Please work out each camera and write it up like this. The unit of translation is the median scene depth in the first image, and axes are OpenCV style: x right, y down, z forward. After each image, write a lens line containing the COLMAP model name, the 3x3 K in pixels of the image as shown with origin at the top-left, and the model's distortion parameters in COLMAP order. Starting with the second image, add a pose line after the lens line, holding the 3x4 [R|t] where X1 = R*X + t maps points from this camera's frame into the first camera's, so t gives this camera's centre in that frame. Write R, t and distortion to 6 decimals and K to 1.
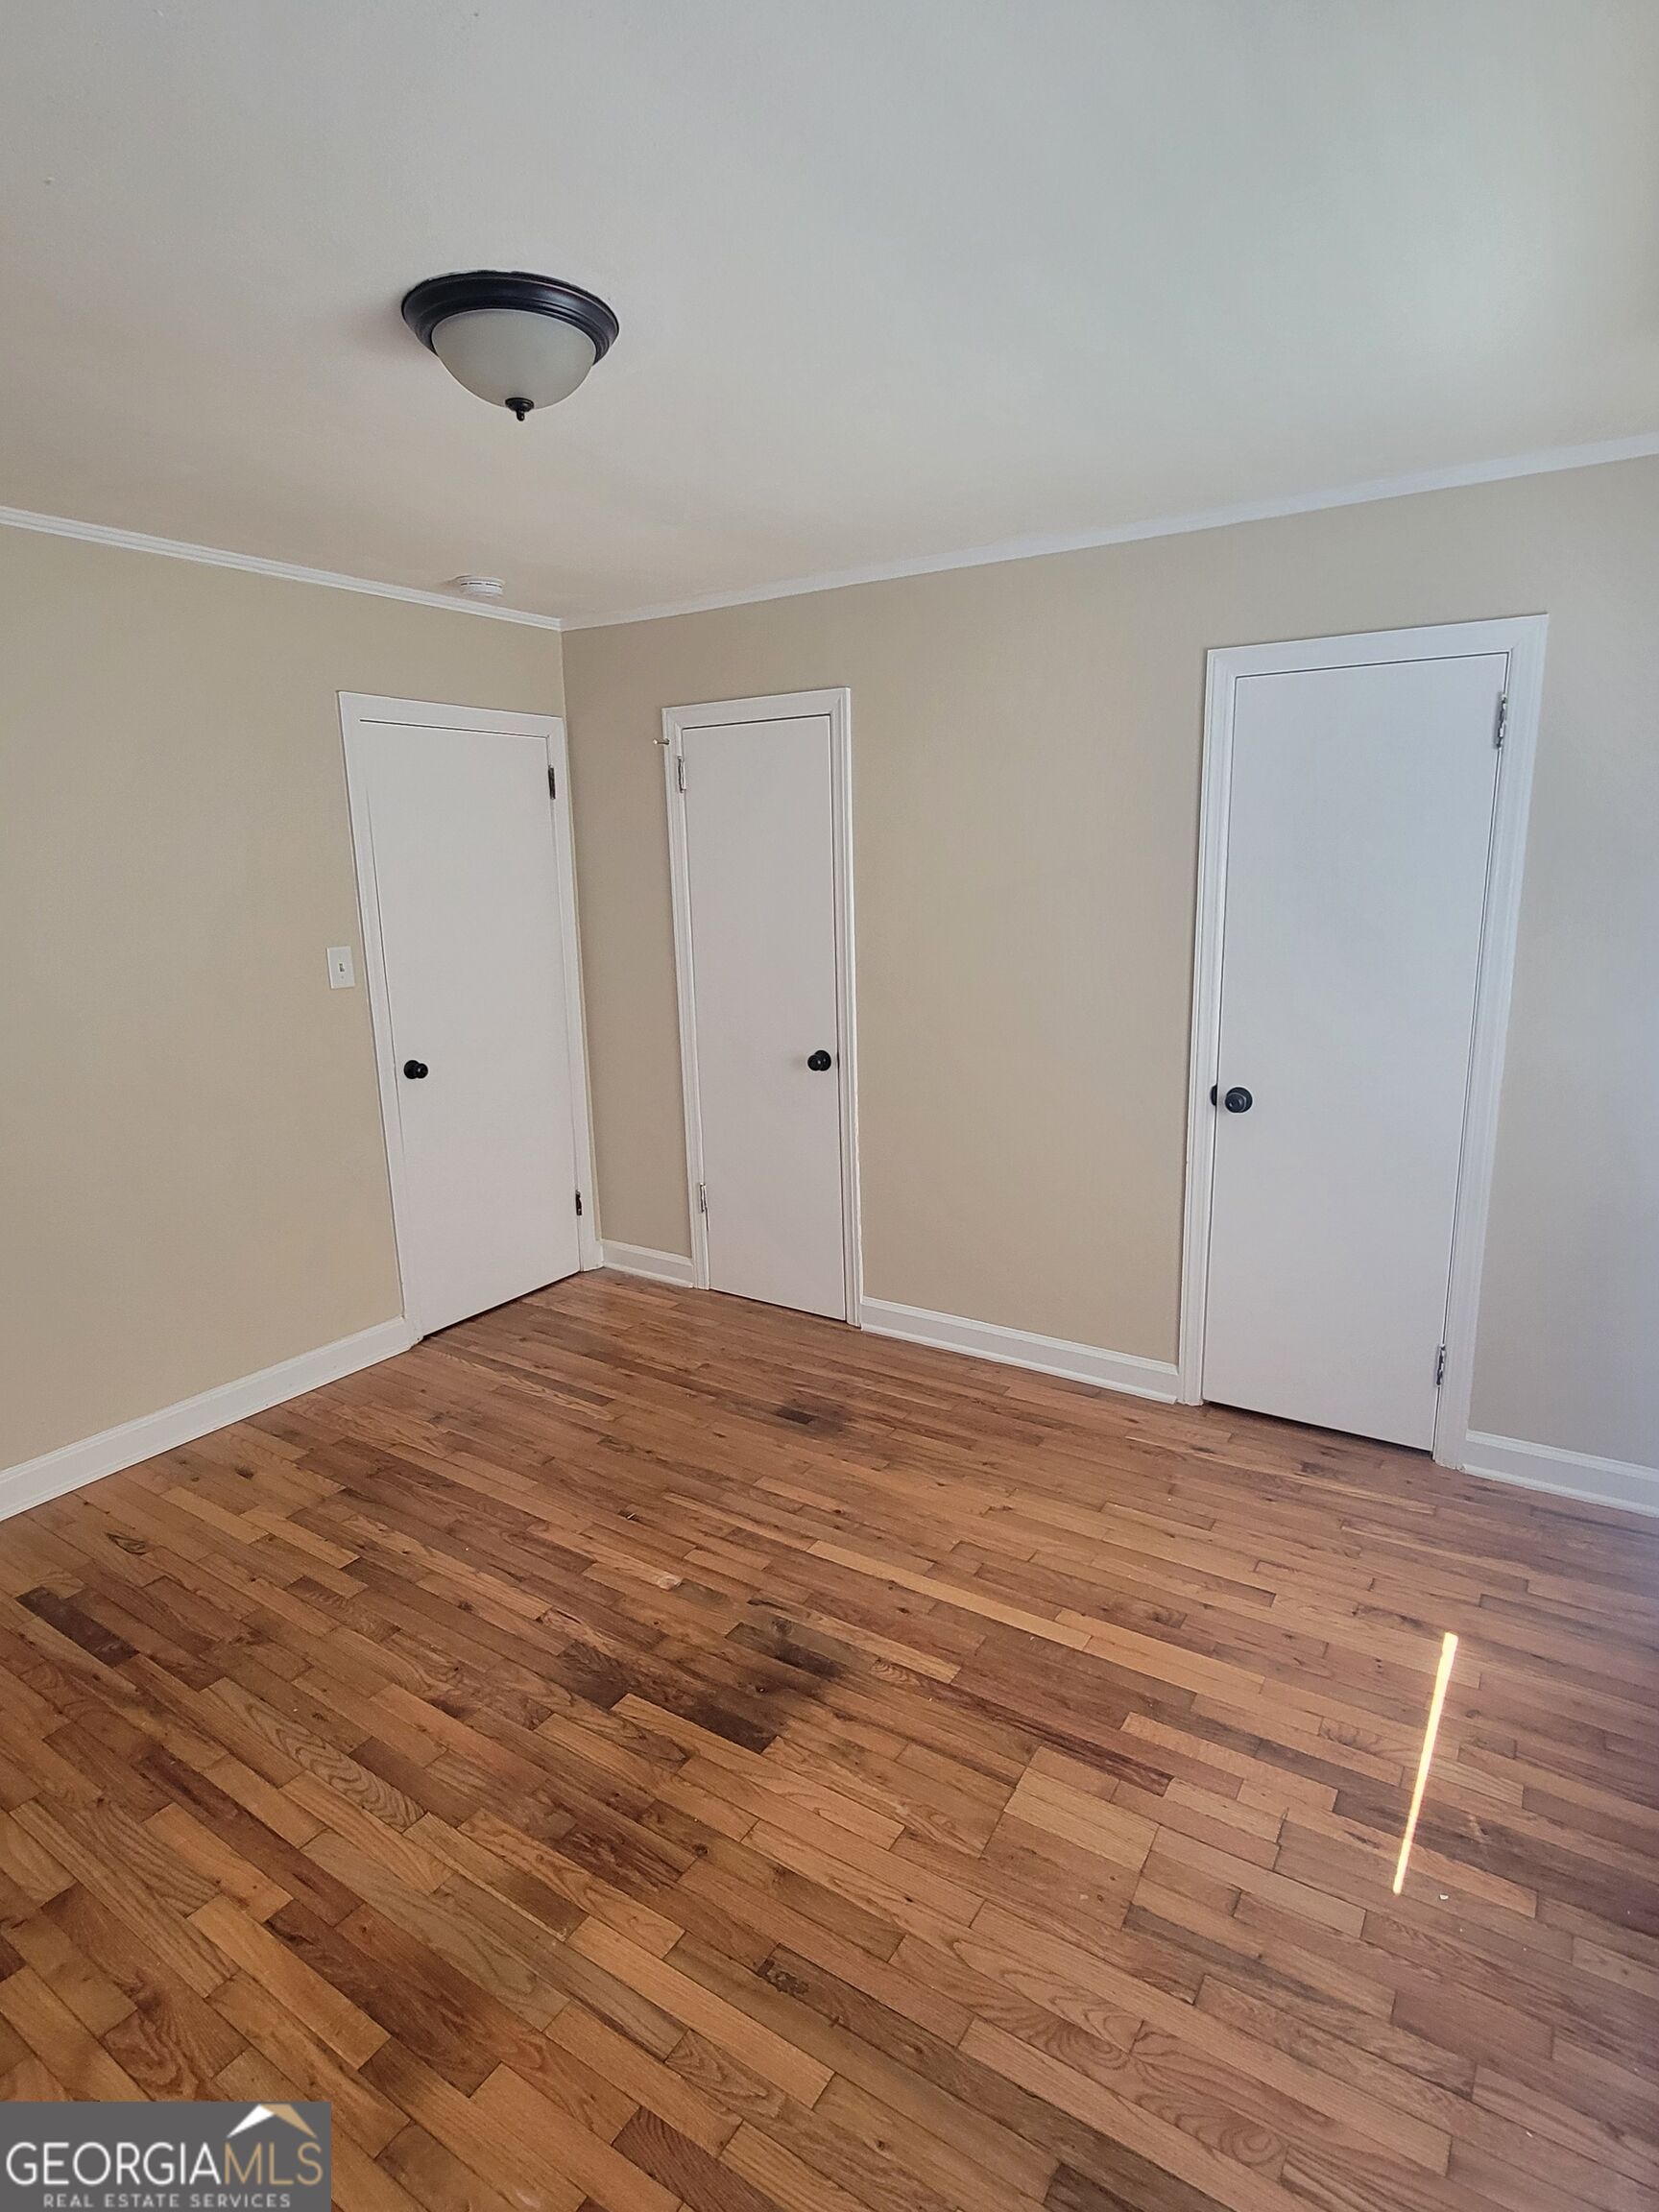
lens RADIAL K [[1169.6, 0, 847.7], [0, 1169.6, 1114.2], [0, 0, 1]] dist [0.002405, -0.000808]
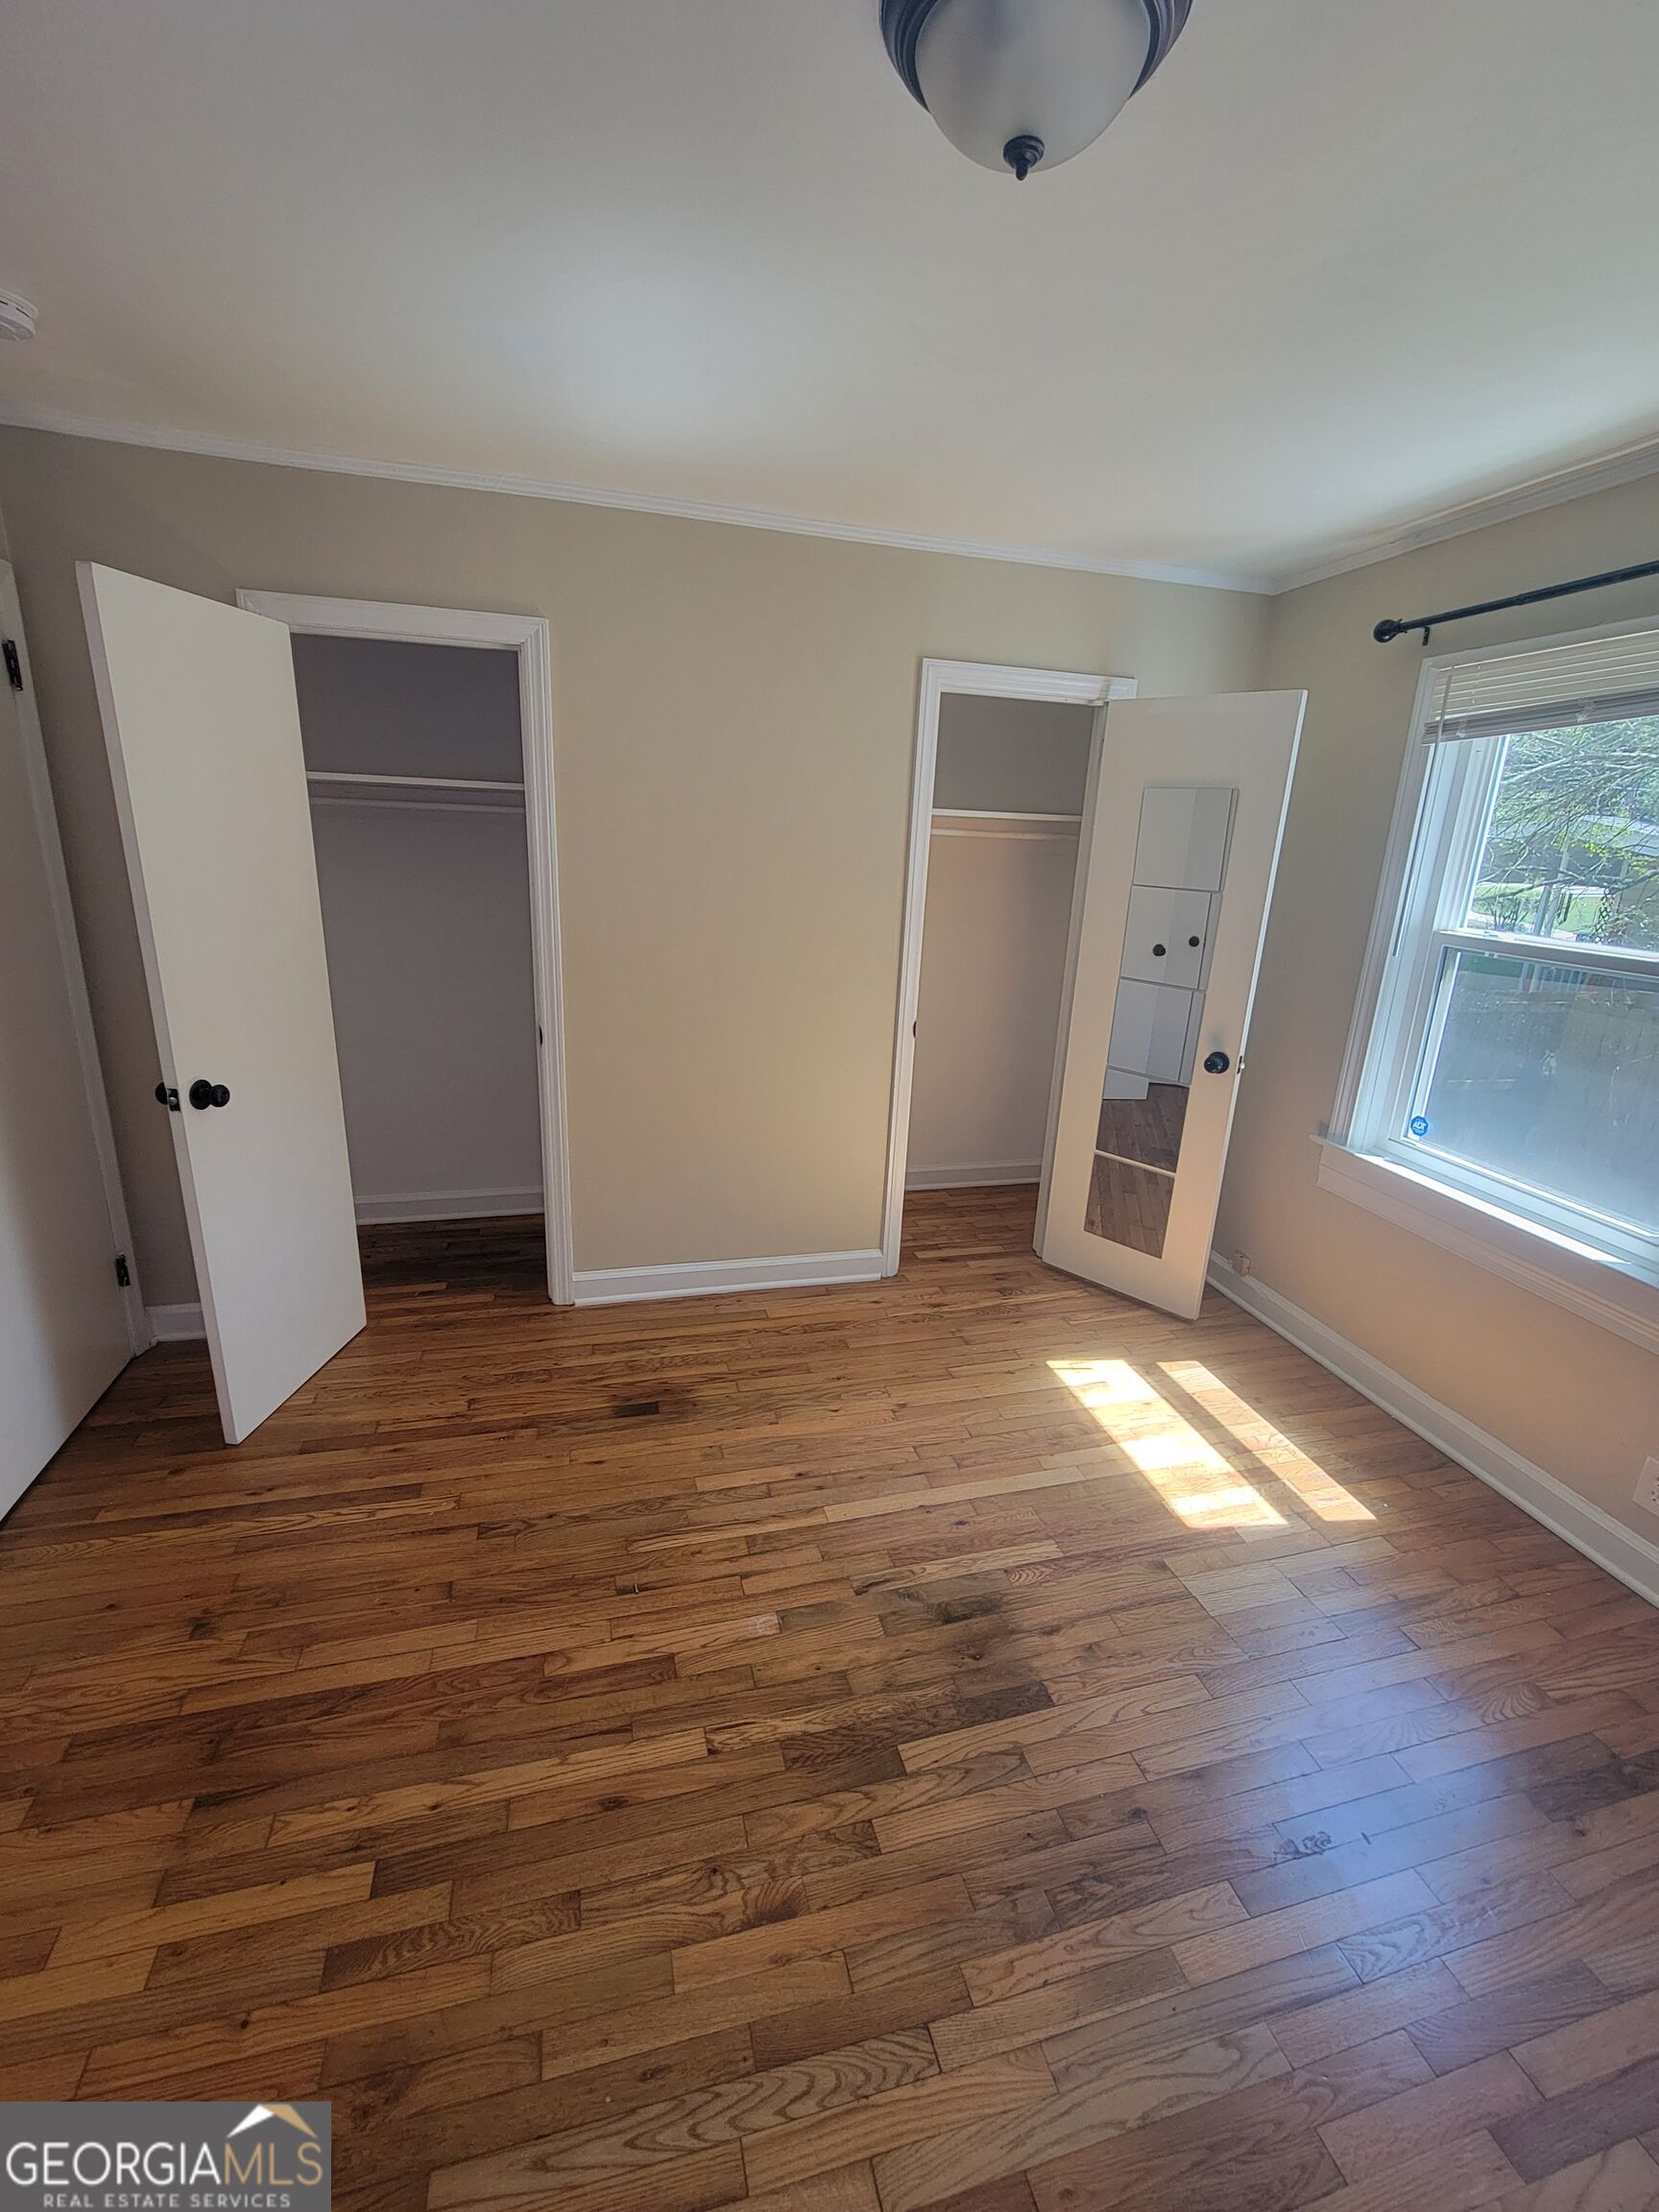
lens RADIAL K [[905.1, 0, 835.2], [0, 905.1, 1098.9], [0, 0, 1]] dist [0.007521, -0.004703]
pose [[0.666535, -0.164668, 0.727060, -0.616124], [0.106155, 0.986325, 0.126069, -0.109167], [-0.737877, -0.006848, 0.674900, 0.504166]]
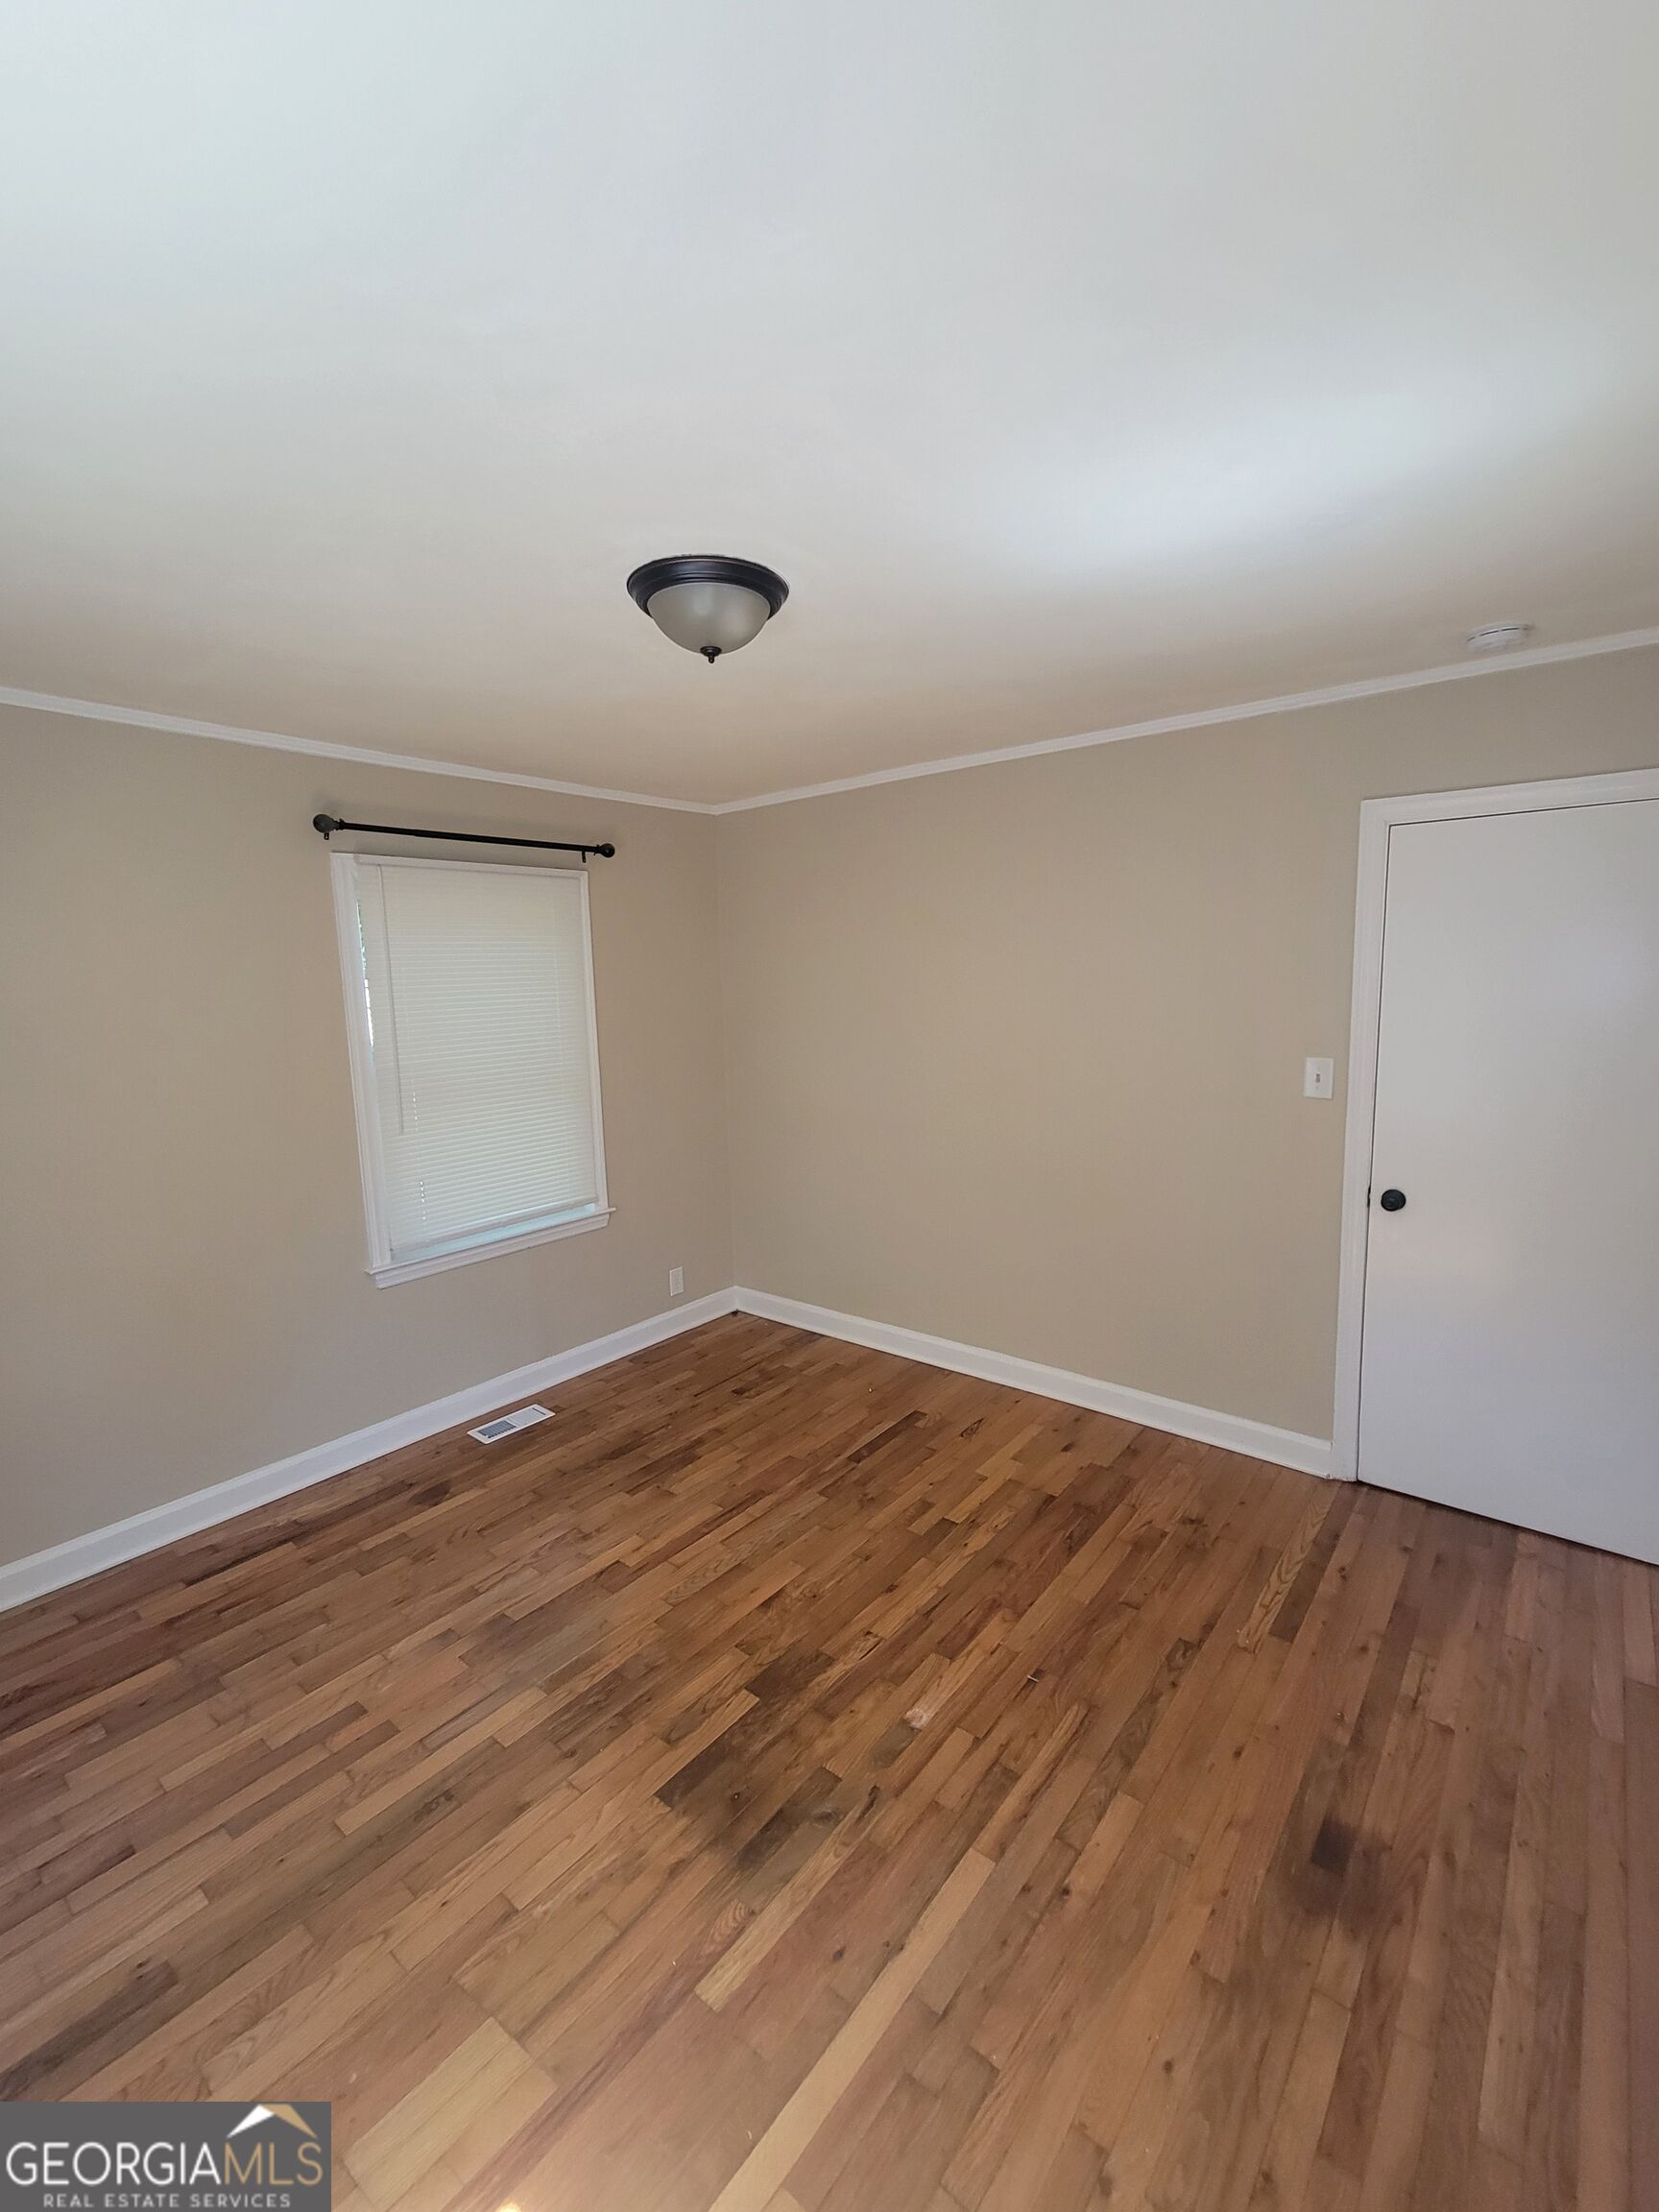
lens RADIAL K [[905.1, 0, 835.2], [0, 905.1, 1098.9], [0, 0, 1]] dist [0.007521, -0.004703]
pose [[-0.087179, 0.158815, -0.983452, 0.574692], [-0.194449, 0.965509, 0.173155, -0.253409], [0.977031, 0.206326, -0.053291, 0.921482]]
